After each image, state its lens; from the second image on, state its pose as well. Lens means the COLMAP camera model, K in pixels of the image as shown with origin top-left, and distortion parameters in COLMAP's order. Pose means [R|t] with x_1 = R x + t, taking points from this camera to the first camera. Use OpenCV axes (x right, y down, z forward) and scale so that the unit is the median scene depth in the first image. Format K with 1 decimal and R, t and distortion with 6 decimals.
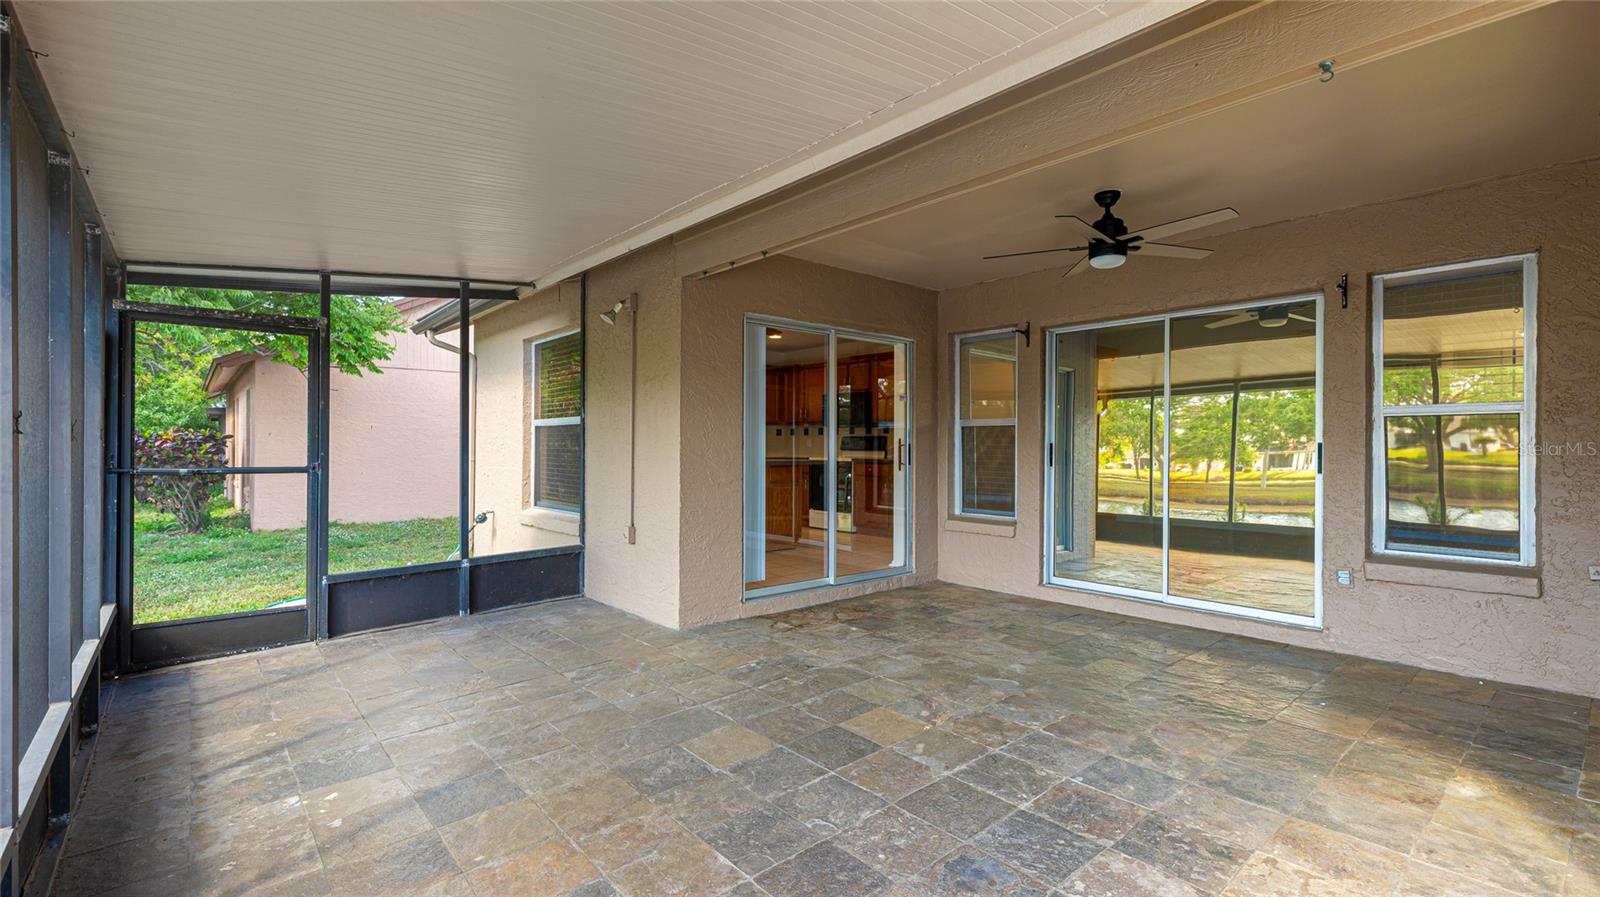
lens RADIAL K [[715.1, 0, 800.7], [0, 715.1, 443.4], [0, 0, 1]] dist [0.009624, -0.000468]
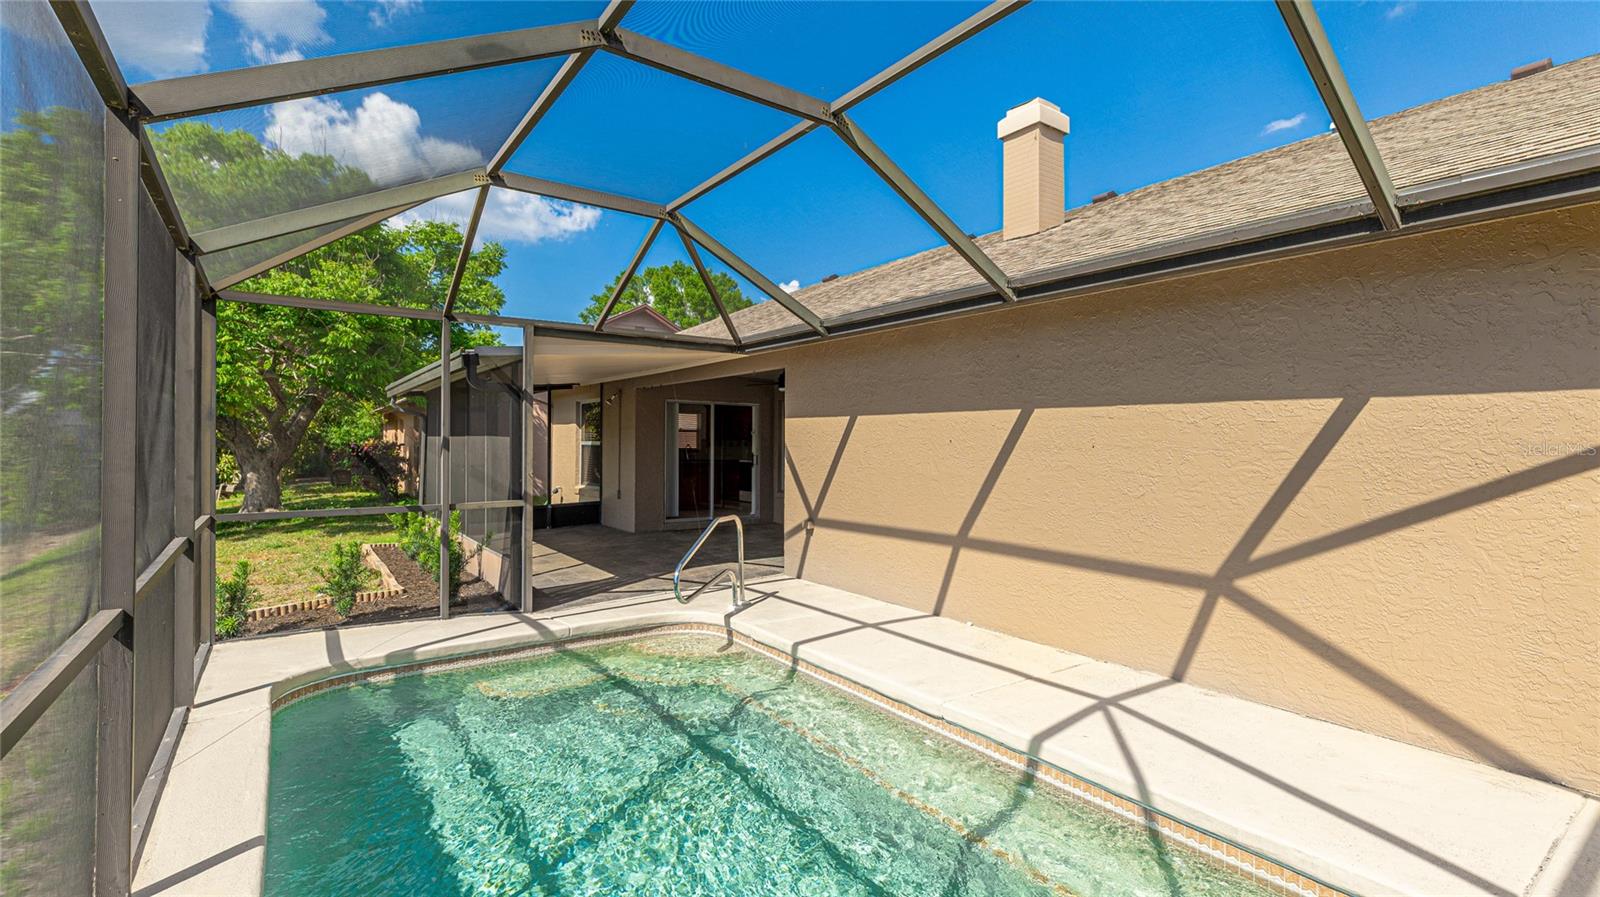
lens RADIAL K [[715.1, 0, 793.2], [0, 715.1, 442.9], [0, 0, 1]] dist [0.009624, -0.000468]
pose [[0.995926, -0.004636, -0.090055, 0.472015], [0.003773, 0.999945, -0.009753, -0.013386], [0.090095, 0.009374, 0.995889, -1.110660]]
